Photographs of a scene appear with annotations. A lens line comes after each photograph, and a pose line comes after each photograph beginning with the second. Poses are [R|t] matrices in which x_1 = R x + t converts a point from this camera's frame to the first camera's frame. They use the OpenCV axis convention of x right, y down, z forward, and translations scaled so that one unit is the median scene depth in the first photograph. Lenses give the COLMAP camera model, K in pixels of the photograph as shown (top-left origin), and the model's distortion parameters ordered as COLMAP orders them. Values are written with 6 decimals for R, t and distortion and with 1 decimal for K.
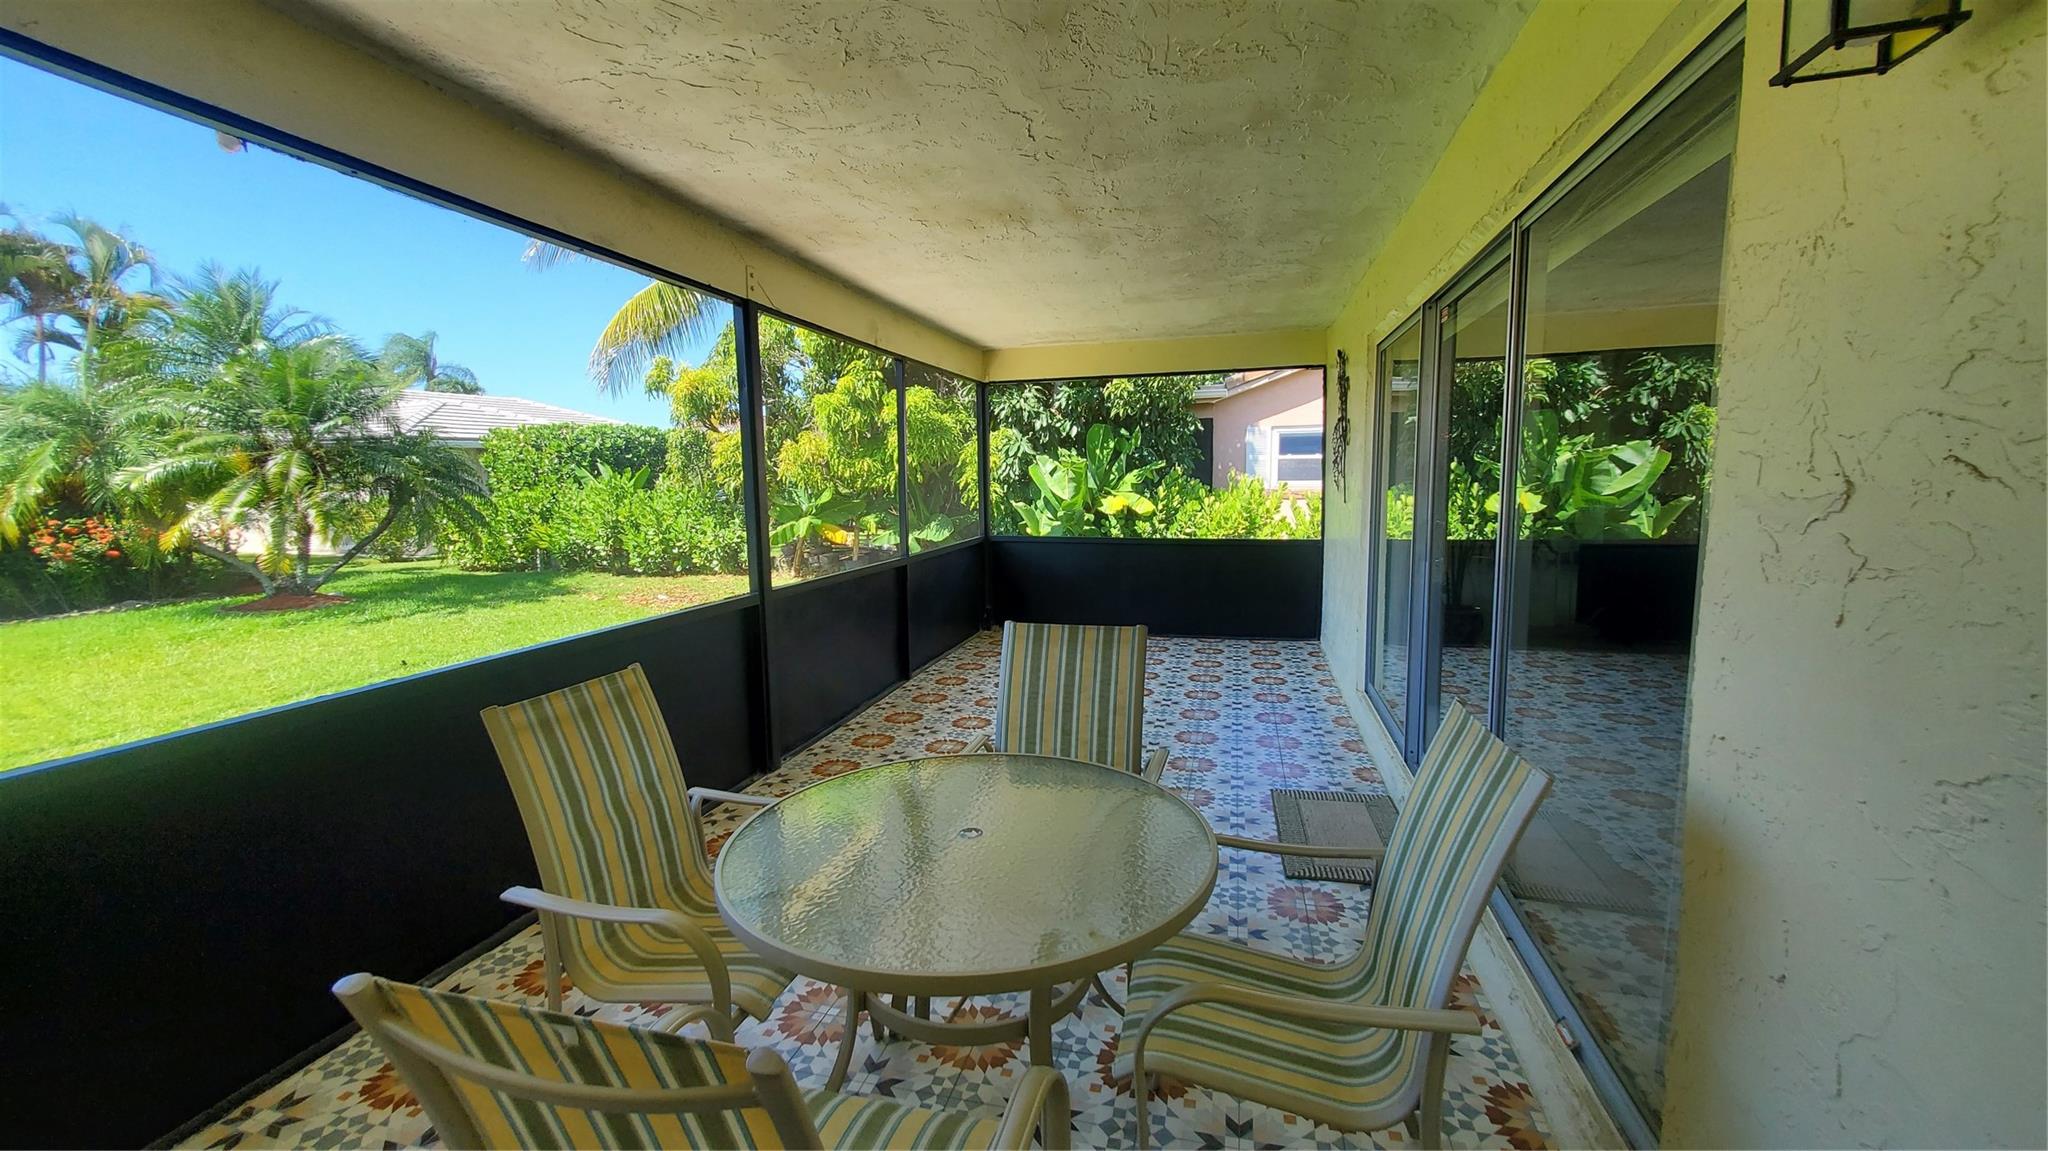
lens RADIAL K [[812.4, 0, 1015.1], [0, 812.4, 578.3], [0, 0, 1]] dist [0.006251, -0.003477]
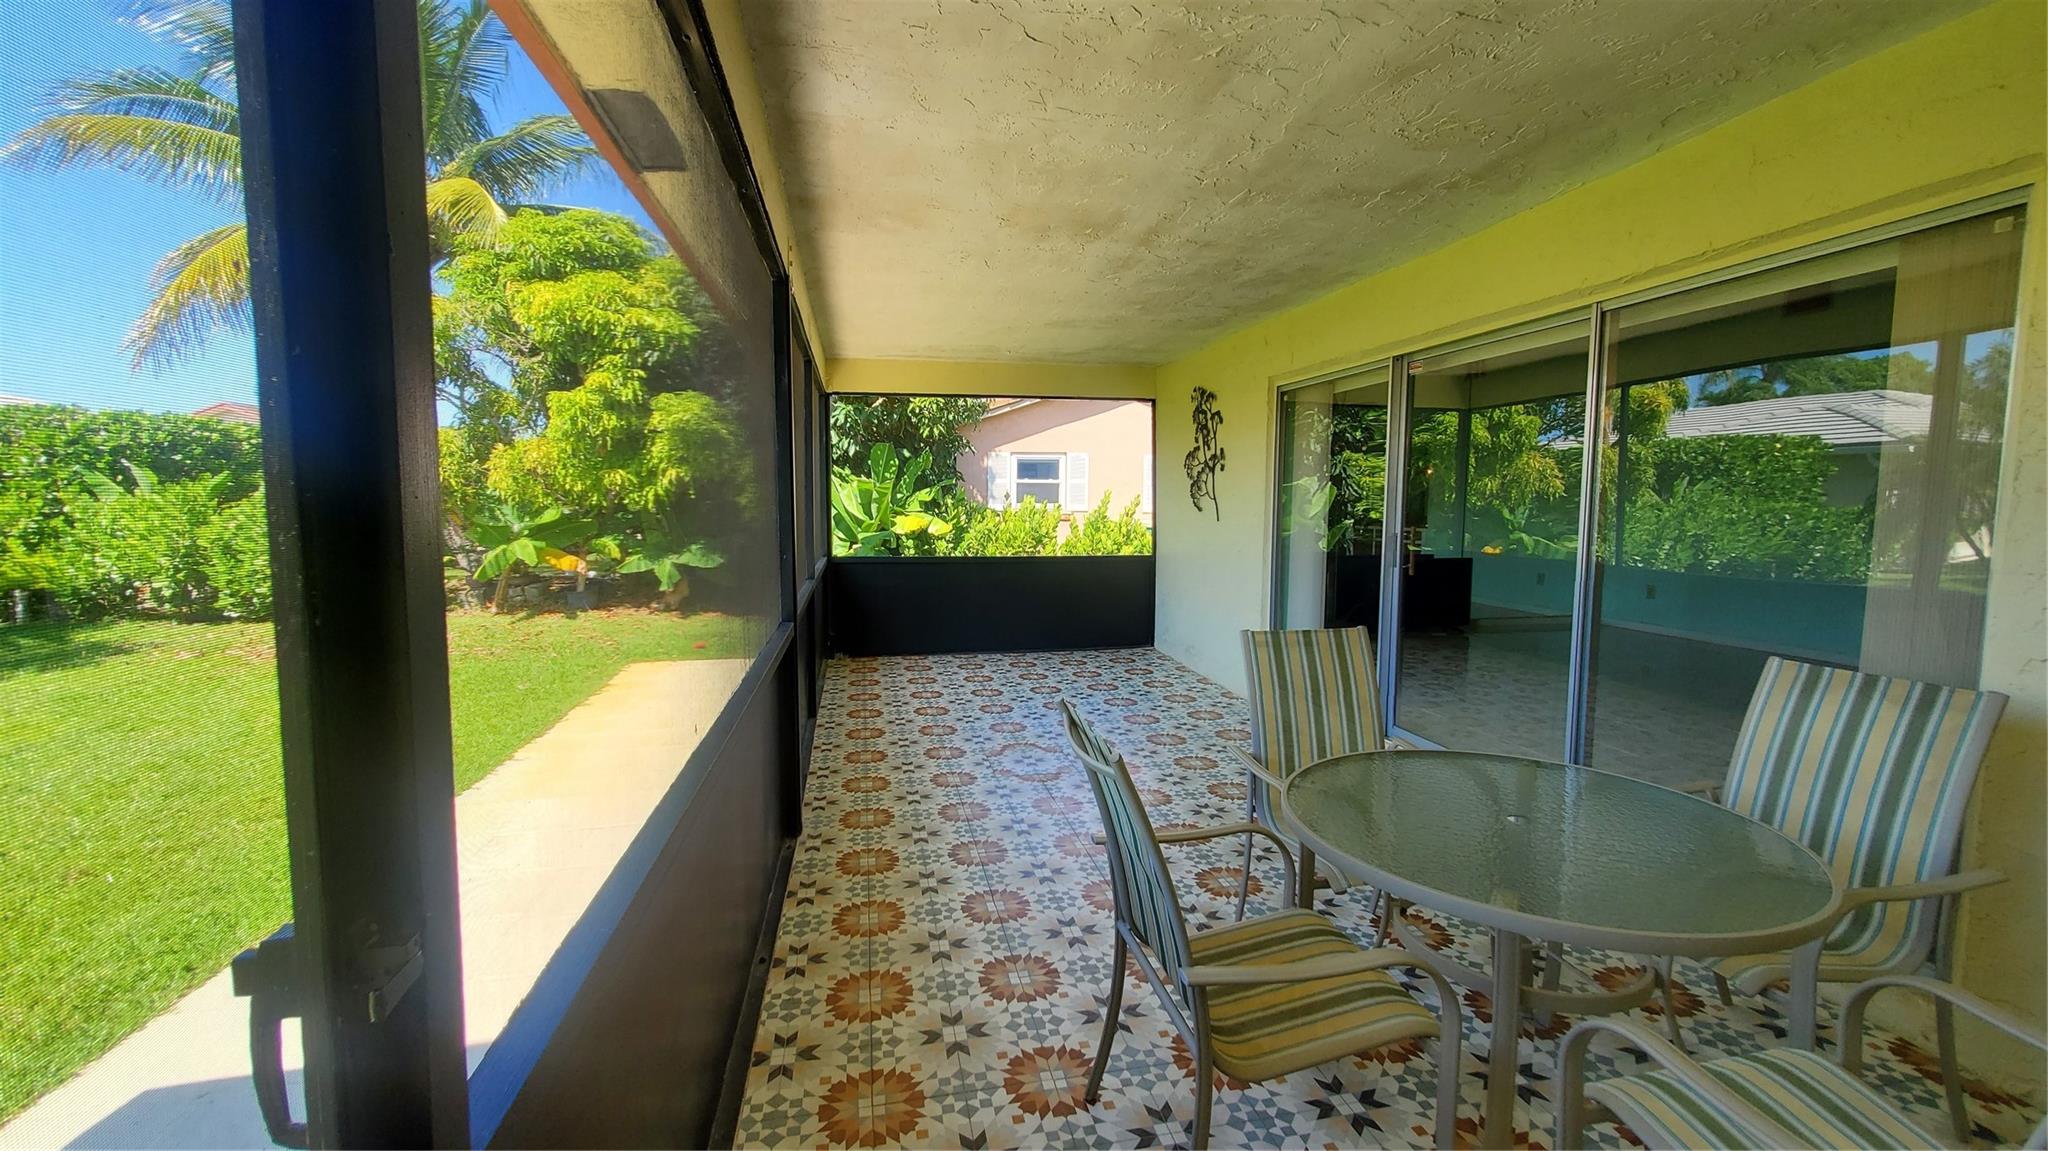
lens RADIAL K [[812.4, 0, 1015.3], [0, 812.4, 565.7], [0, 0, 1]] dist [0.006251, -0.003477]
pose [[0.898745, -0.020417, 0.437996, -0.191392], [0.039846, 0.998585, -0.035212, -0.000255], [-0.436657, 0.049099, 0.898287, 0.057213]]
